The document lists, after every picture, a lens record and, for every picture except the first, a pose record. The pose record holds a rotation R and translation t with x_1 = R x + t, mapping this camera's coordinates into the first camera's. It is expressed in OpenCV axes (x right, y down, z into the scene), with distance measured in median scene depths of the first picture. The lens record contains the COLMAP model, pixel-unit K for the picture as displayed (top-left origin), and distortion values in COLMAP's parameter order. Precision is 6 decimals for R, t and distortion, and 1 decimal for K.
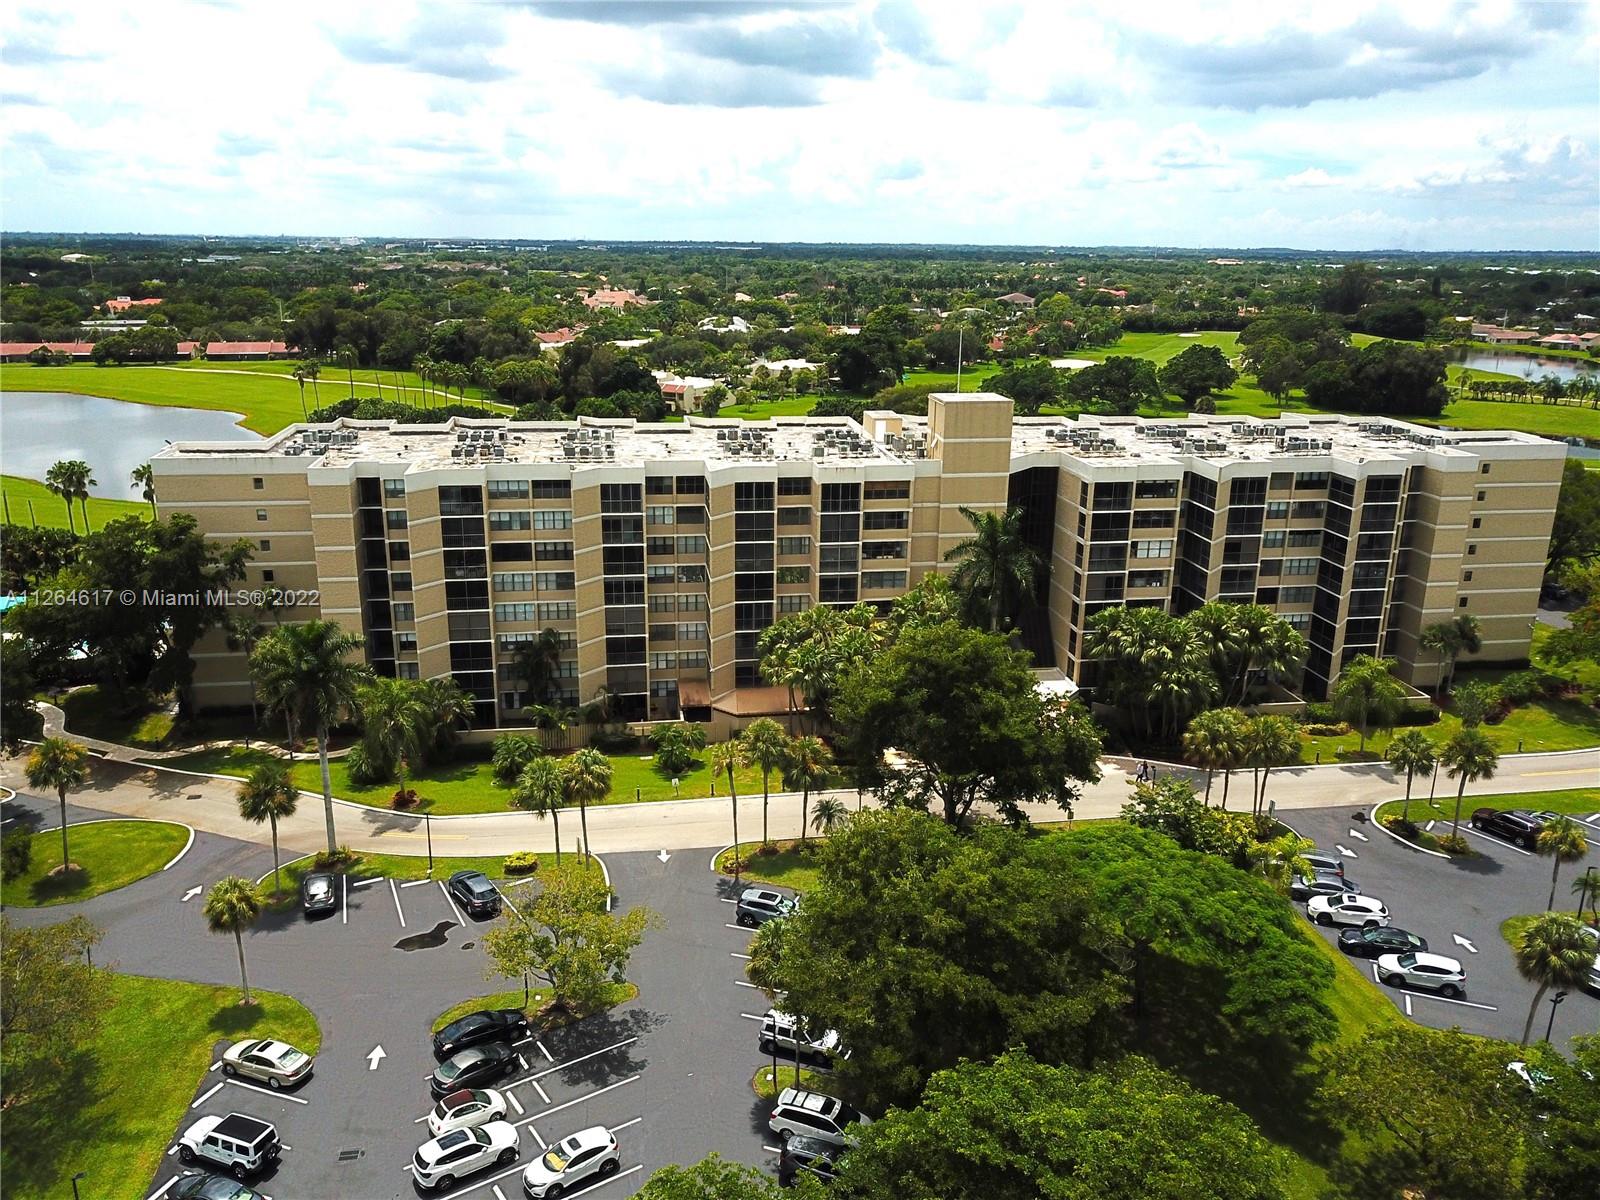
lens RADIAL K [[1226.6, 0, 801.5], [0, 1226.6, 599.5], [0, 0, 1]] dist [0.014243, -0.008356]
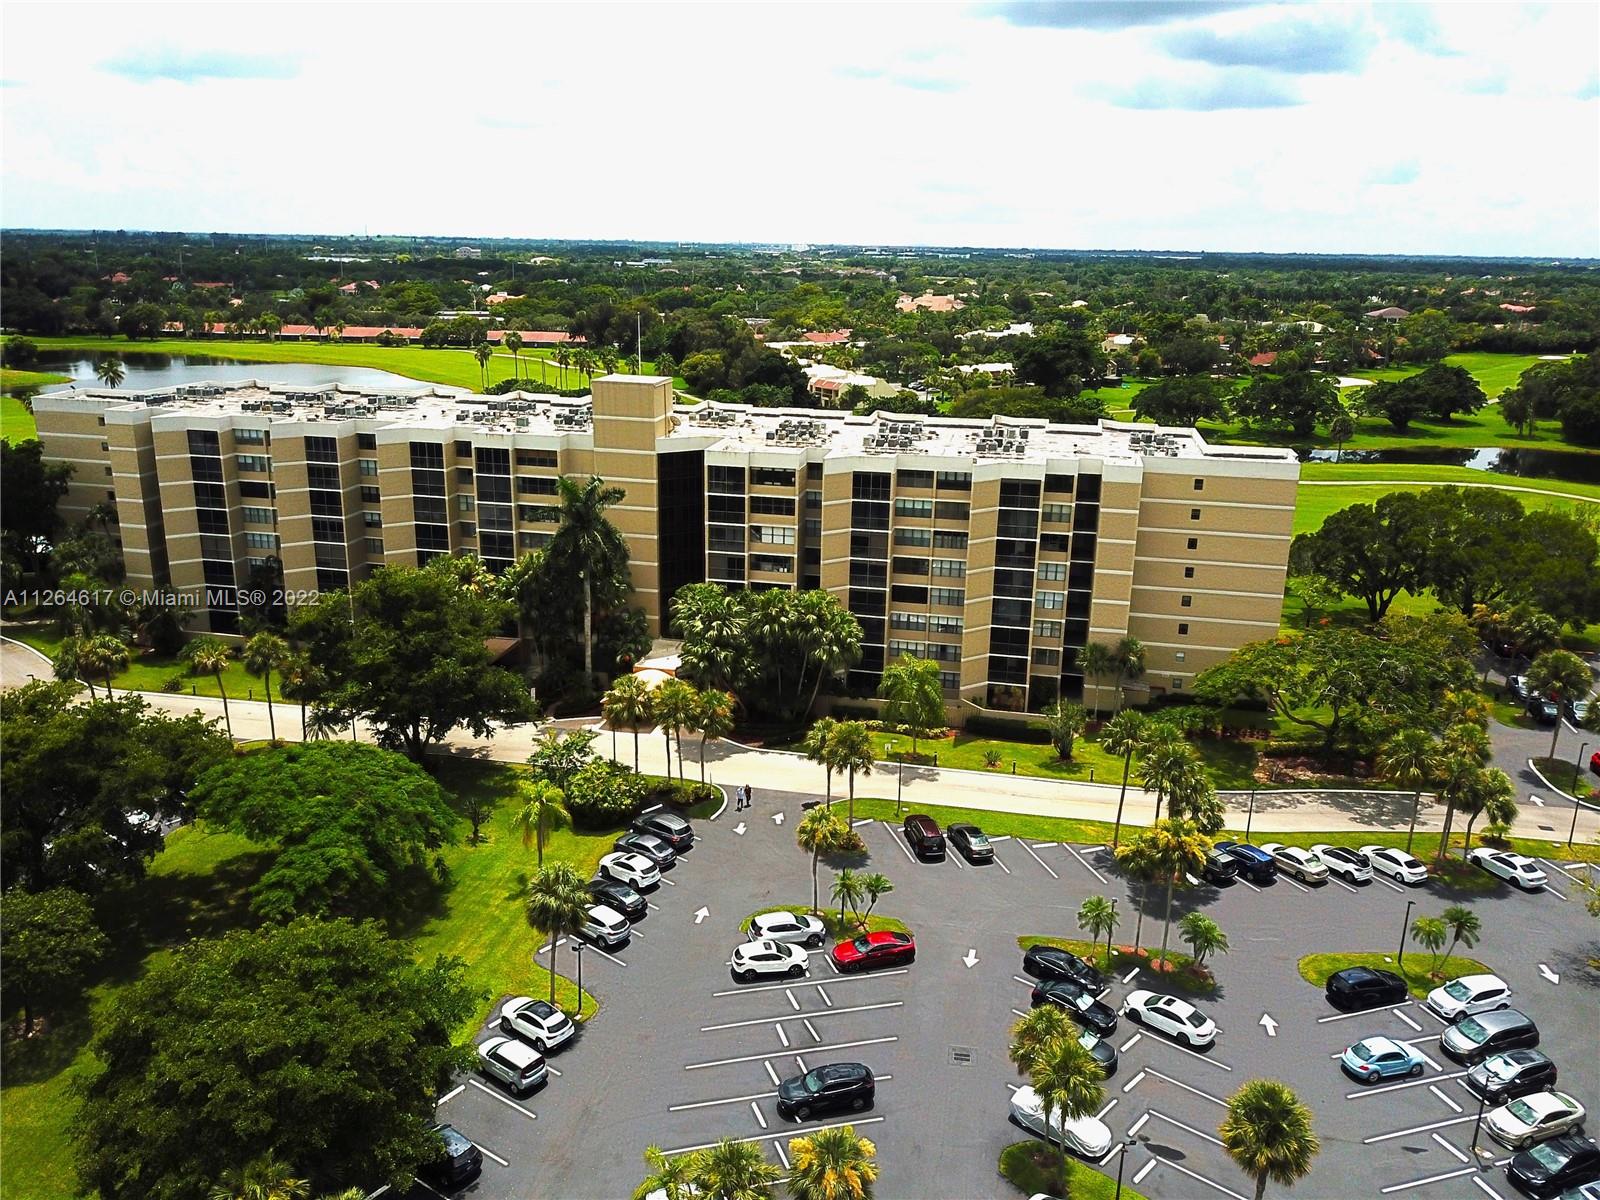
lens RADIAL K [[1226.6, 0, 797.0], [0, 1226.6, 600.1], [0, 0, 1]] dist [0.014243, -0.008356]
pose [[0.935588, 0.102715, -0.337824, 0.325035], [-0.104781, 0.994421, 0.012166, -0.000618], [0.337189, 0.024015, 0.941131, 0.023056]]
